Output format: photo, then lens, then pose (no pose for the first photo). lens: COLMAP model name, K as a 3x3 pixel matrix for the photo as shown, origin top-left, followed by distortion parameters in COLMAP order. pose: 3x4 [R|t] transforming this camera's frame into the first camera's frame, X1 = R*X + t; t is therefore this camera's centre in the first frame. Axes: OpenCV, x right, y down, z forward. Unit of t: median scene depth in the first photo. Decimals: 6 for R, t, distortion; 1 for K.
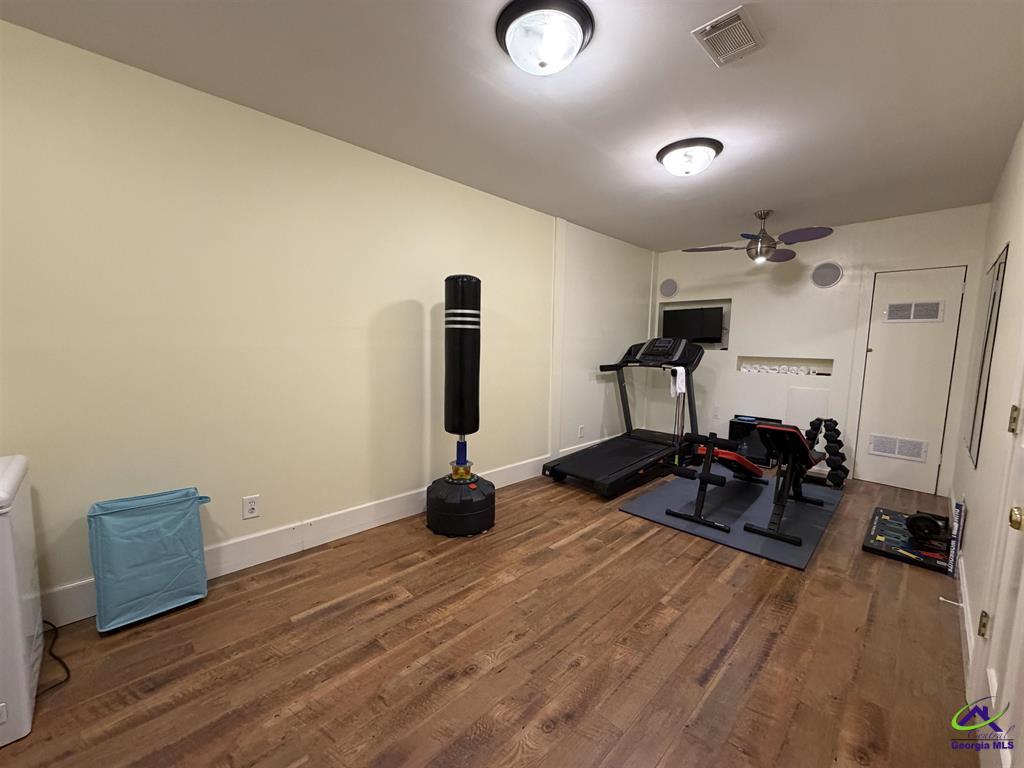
lens RADIAL K [[407.8, 0, 510.3], [0, 407.8, 383.8], [0, 0, 1]] dist [0.000353, 0.000037]
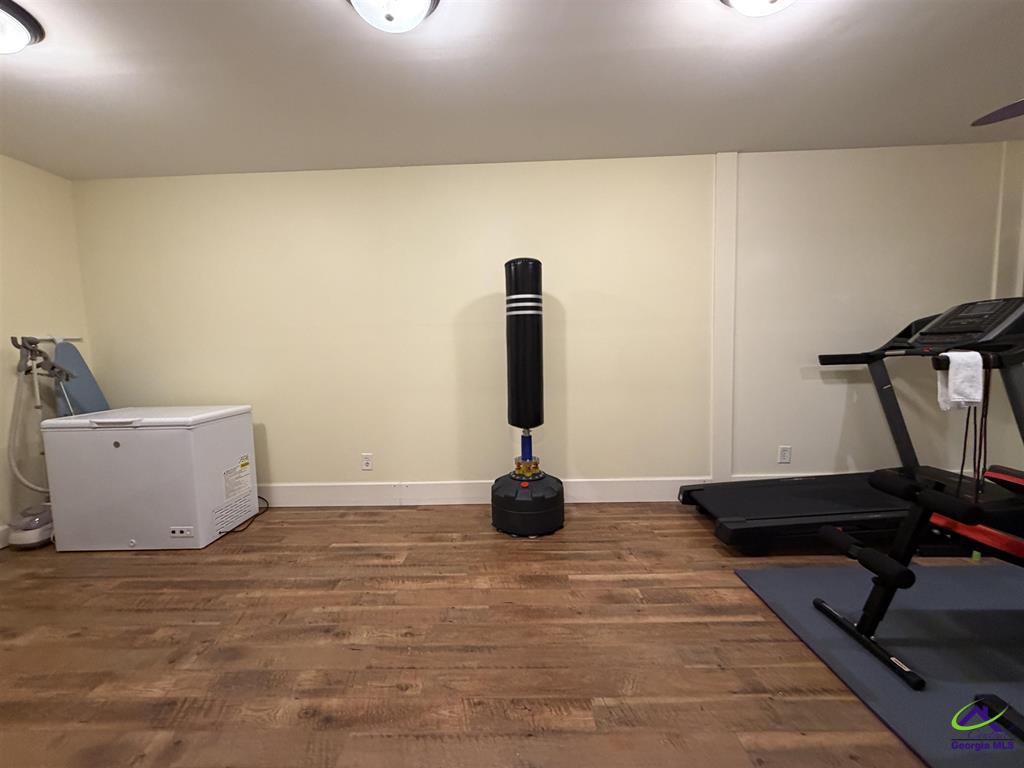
lens RADIAL K [[407.8, 0, 510.3], [0, 407.8, 383.8], [0, 0, 1]] dist [0.000353, 0.000037]
pose [[0.696533, 0.021862, -0.717192, 0.577401], [-0.031232, 0.999512, 0.000136, 0.024680], [0.716845, 0.022305, 0.696876, 0.342887]]
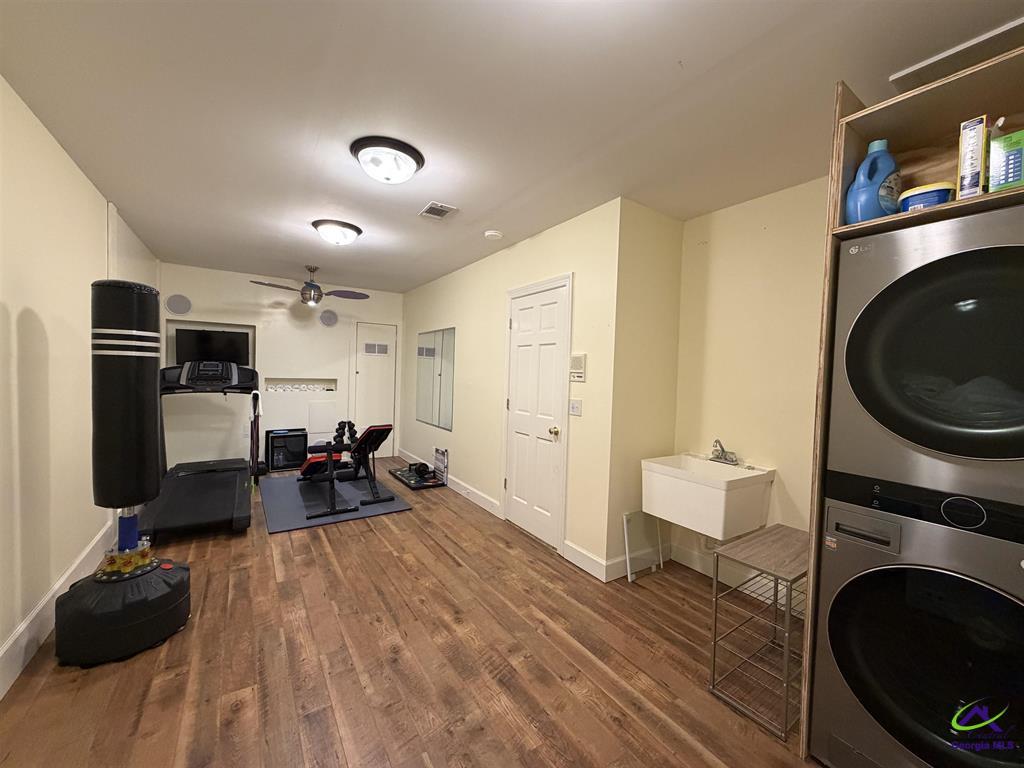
lens RADIAL K [[407.8, 0, 510.3], [0, 407.8, 383.8], [0, 0, 1]] dist [0.000353, 0.000037]
pose [[0.192694, -0.042587, 0.980334, -0.732073], [0.072238, 0.996962, 0.029111, -0.063989], [-0.978596, 0.065208, 0.195185, 0.225454]]
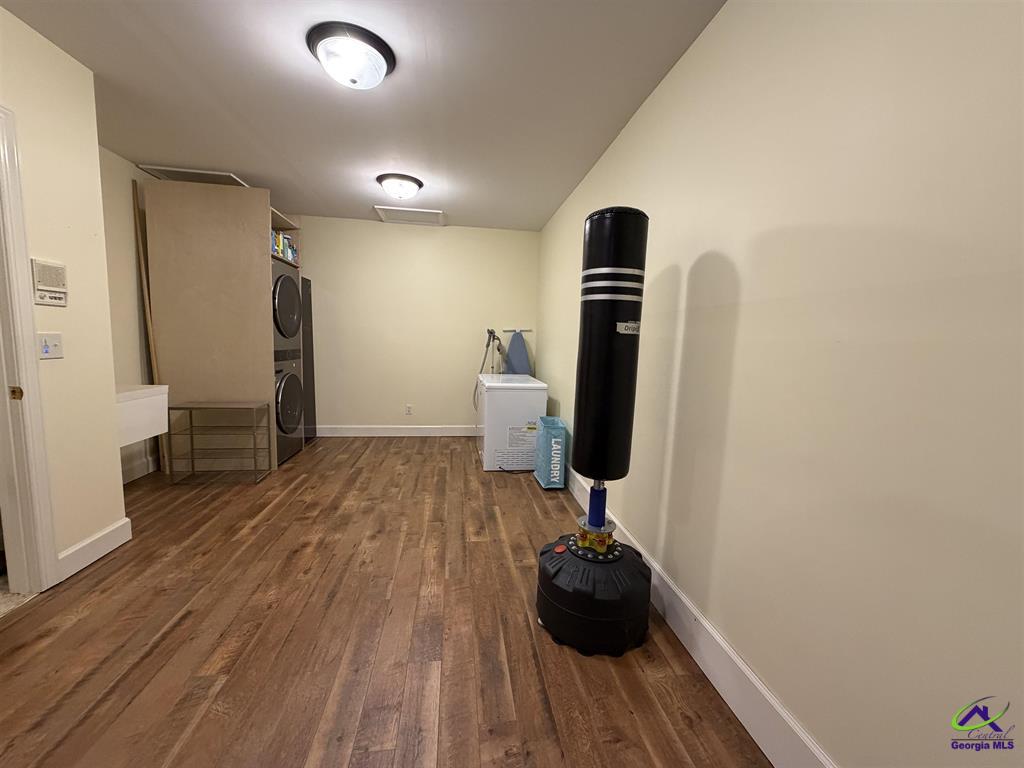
lens RADIAL K [[407.8, 0, 510.3], [0, 407.8, 383.8], [0, 0, 1]] dist [0.000353, 0.000037]
pose [[-0.592880, 0.050518, -0.803705, 0.485532], [-0.123562, 0.980505, 0.152781, -0.098017], [0.795755, 0.189889, -0.575079, 1.329886]]
